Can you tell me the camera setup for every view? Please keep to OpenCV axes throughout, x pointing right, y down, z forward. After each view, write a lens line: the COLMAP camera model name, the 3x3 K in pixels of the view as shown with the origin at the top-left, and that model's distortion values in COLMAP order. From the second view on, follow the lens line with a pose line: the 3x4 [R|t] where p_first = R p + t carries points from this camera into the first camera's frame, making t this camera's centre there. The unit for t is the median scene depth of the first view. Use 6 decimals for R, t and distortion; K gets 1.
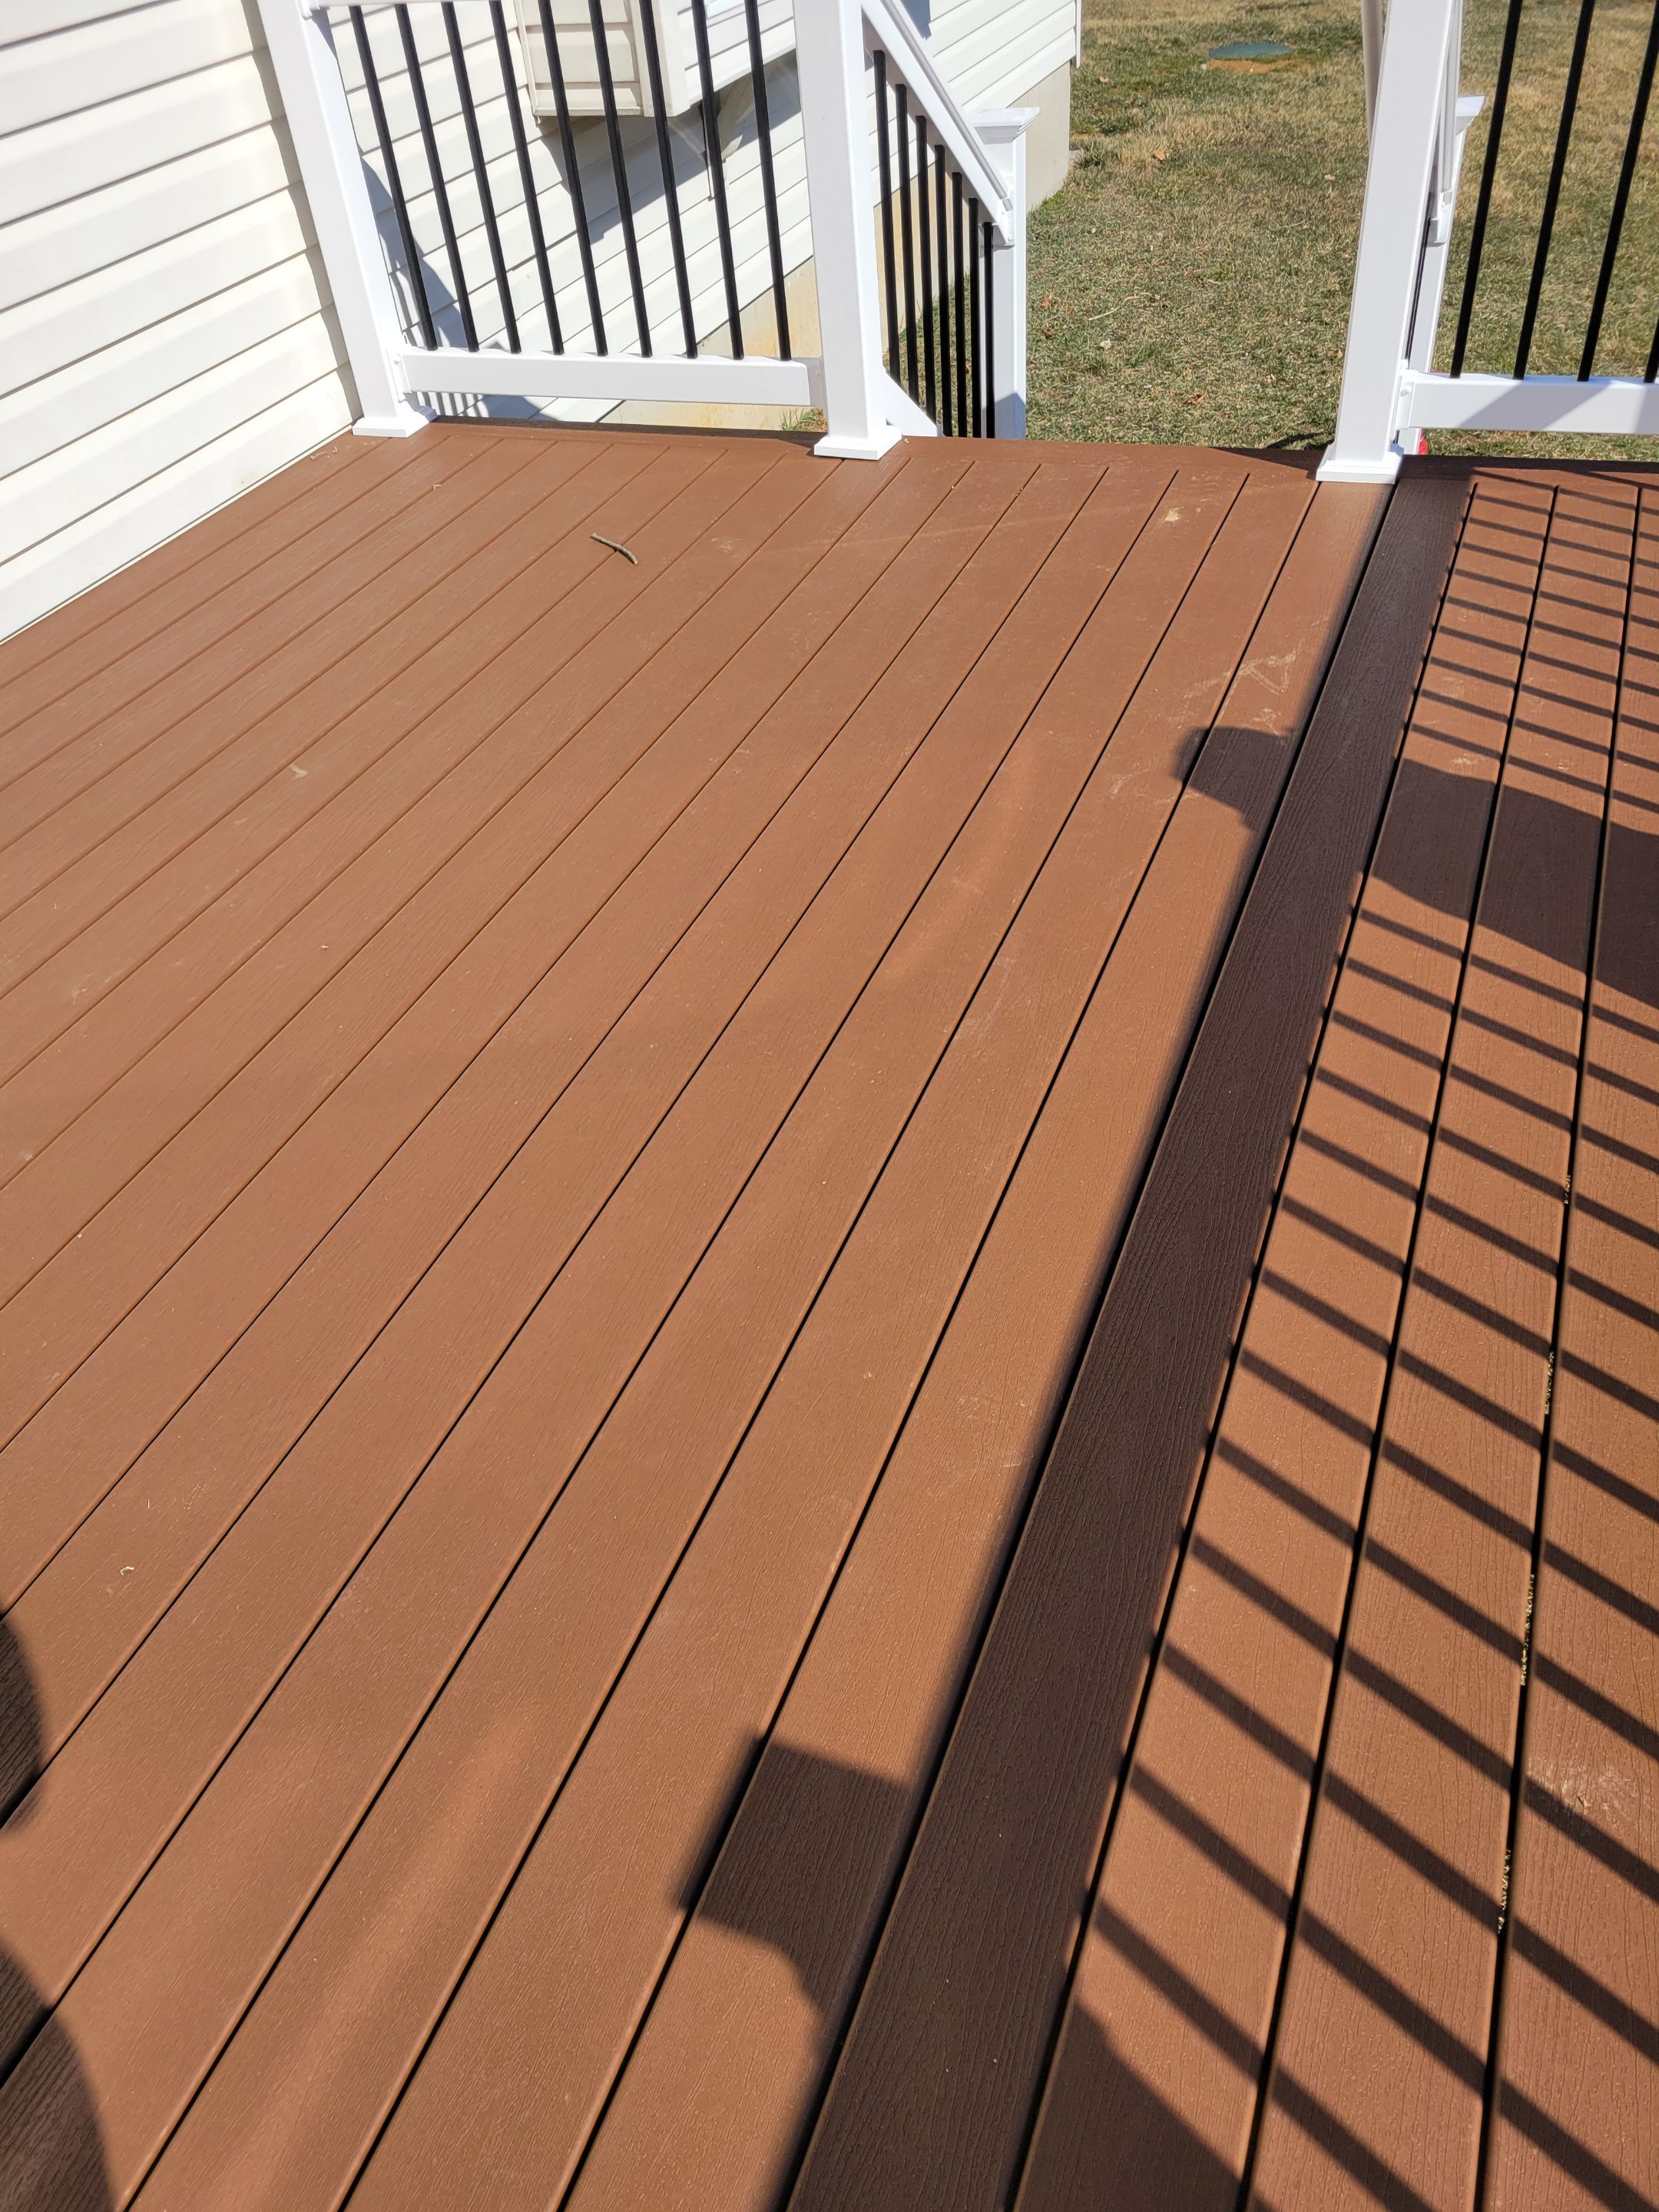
lens RADIAL K [[1663.6, 0, 790.2], [0, 1663.6, 1110.2], [0, 0, 1]] dist [0.056223, -0.044049]
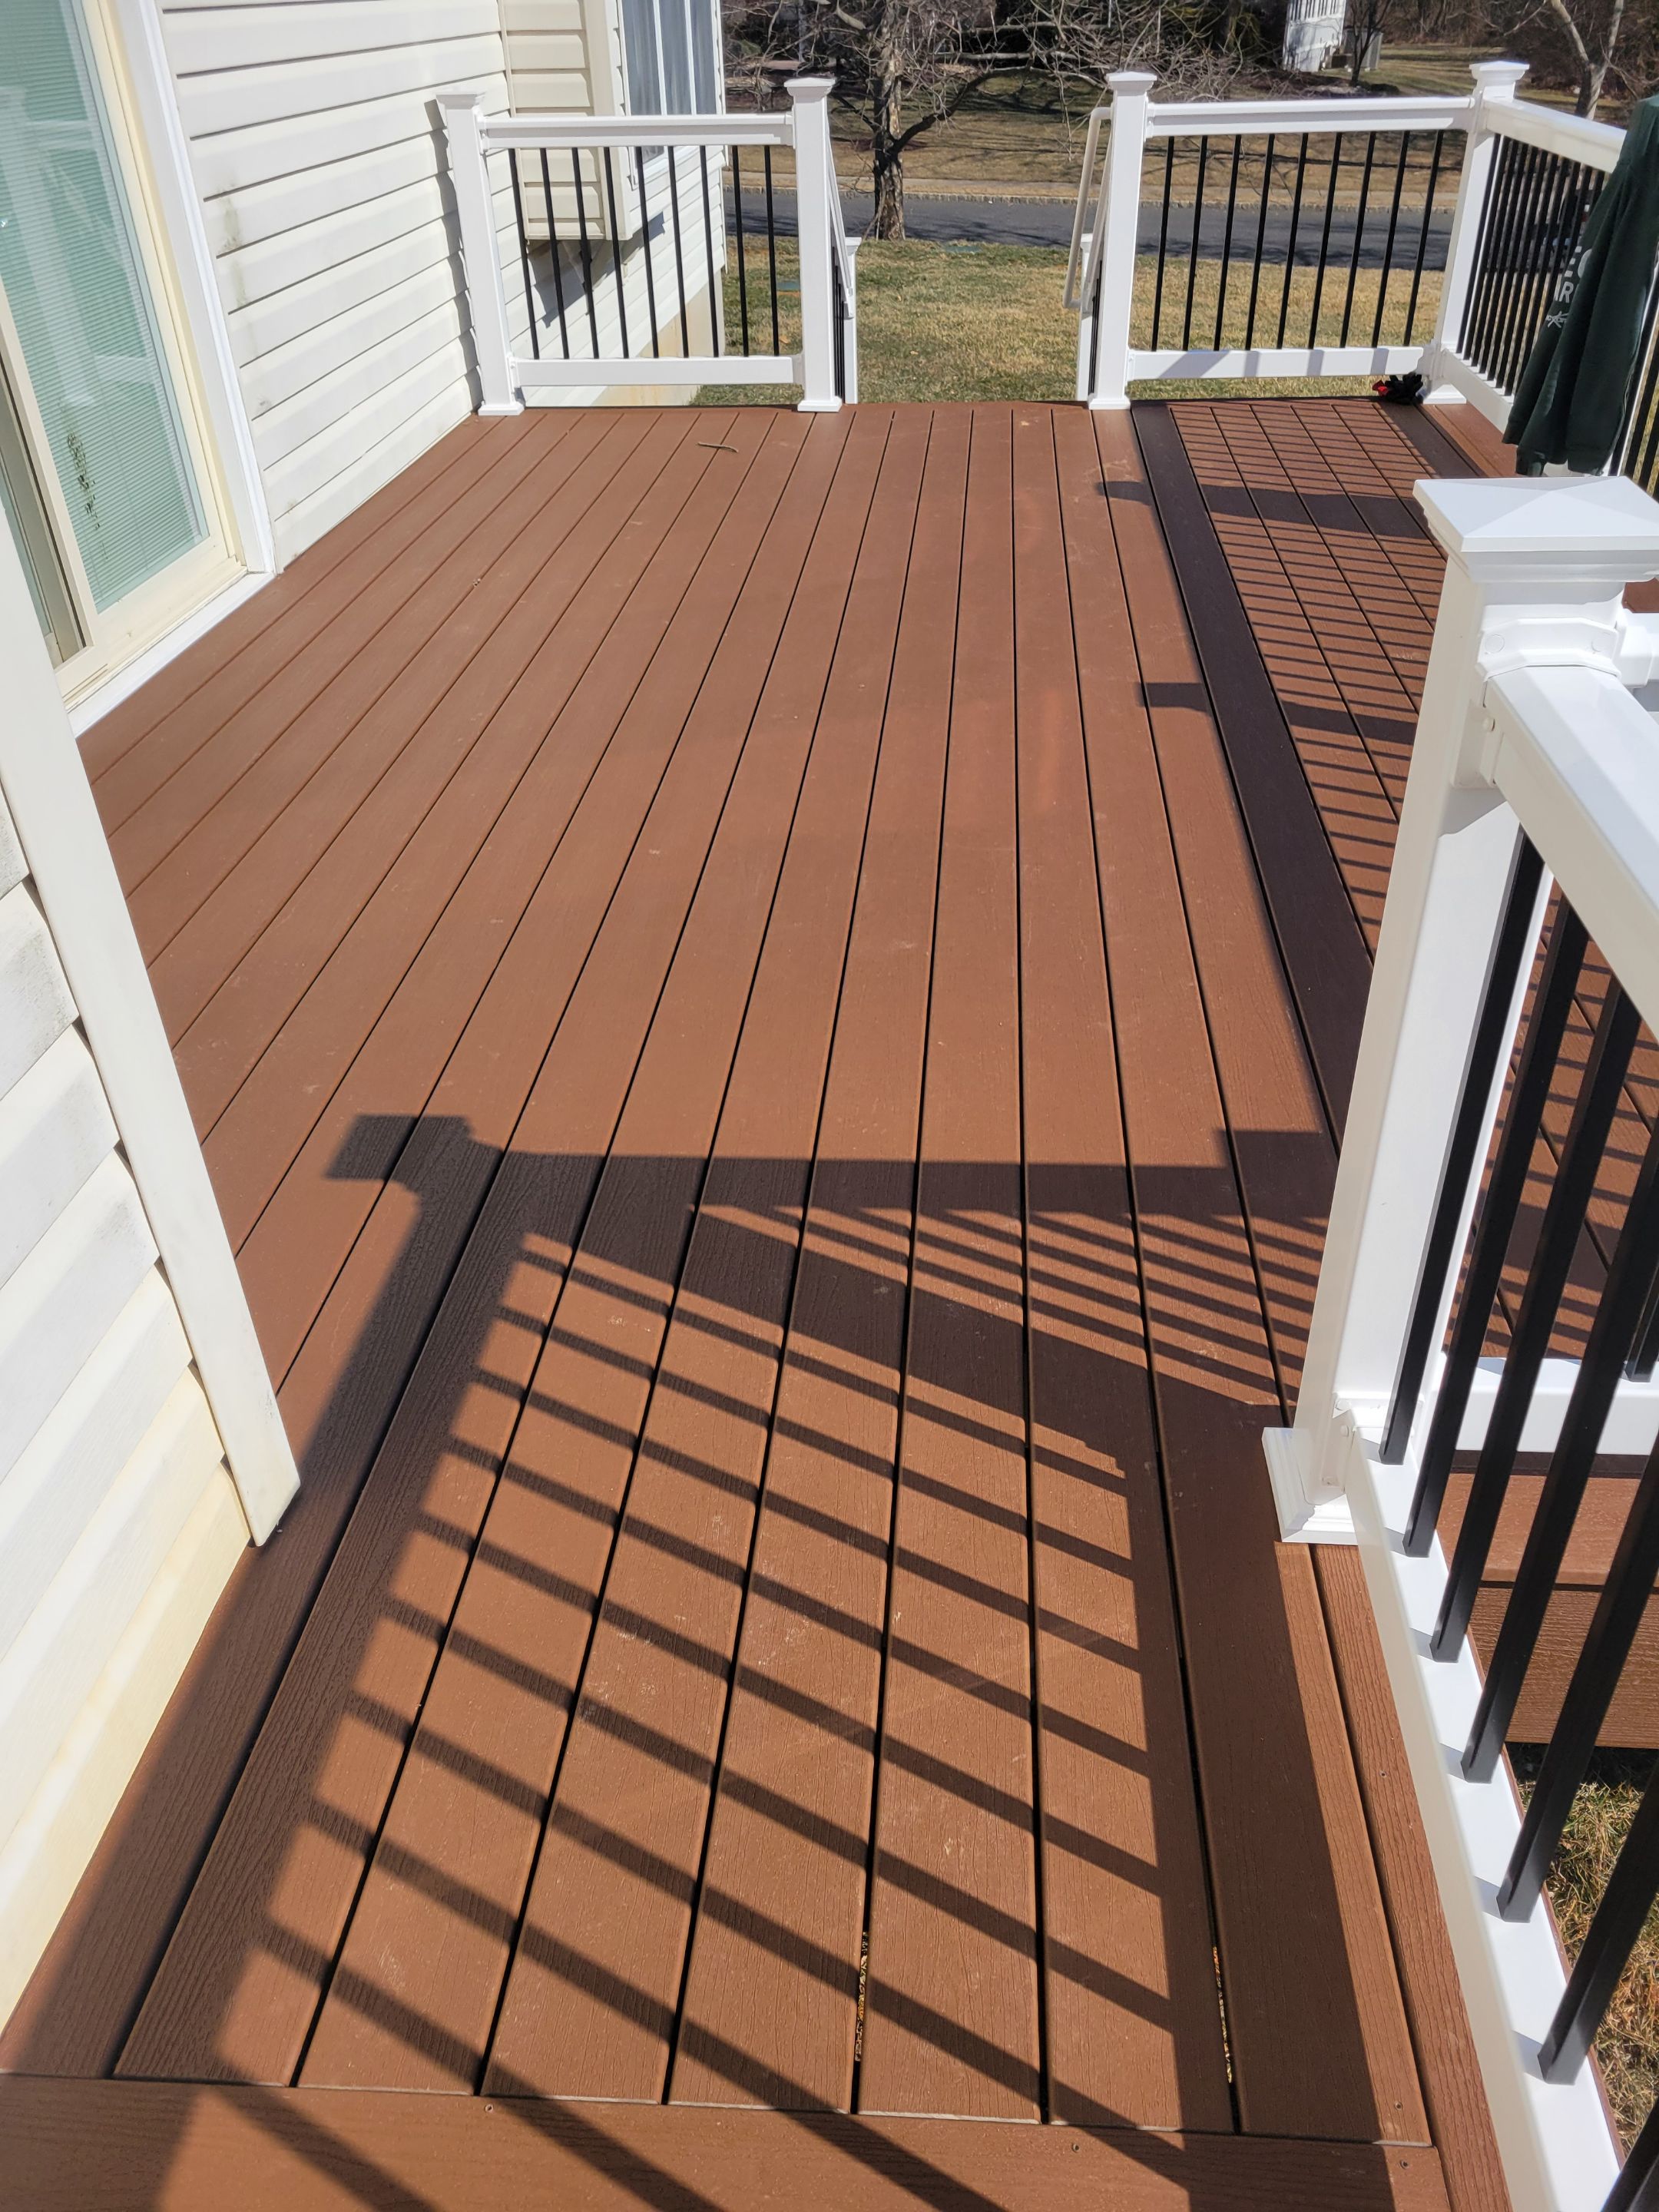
lens RADIAL K [[1663.6, 0, 790.2], [0, 1663.6, 1110.2], [0, 0, 1]] dist [0.056223, -0.044049]
pose [[0.958571, -0.107442, 0.263813, -0.460283], [0.140599, 0.983919, -0.110156, 0.434508], [-0.247736, 0.142684, 0.958263, -0.457604]]
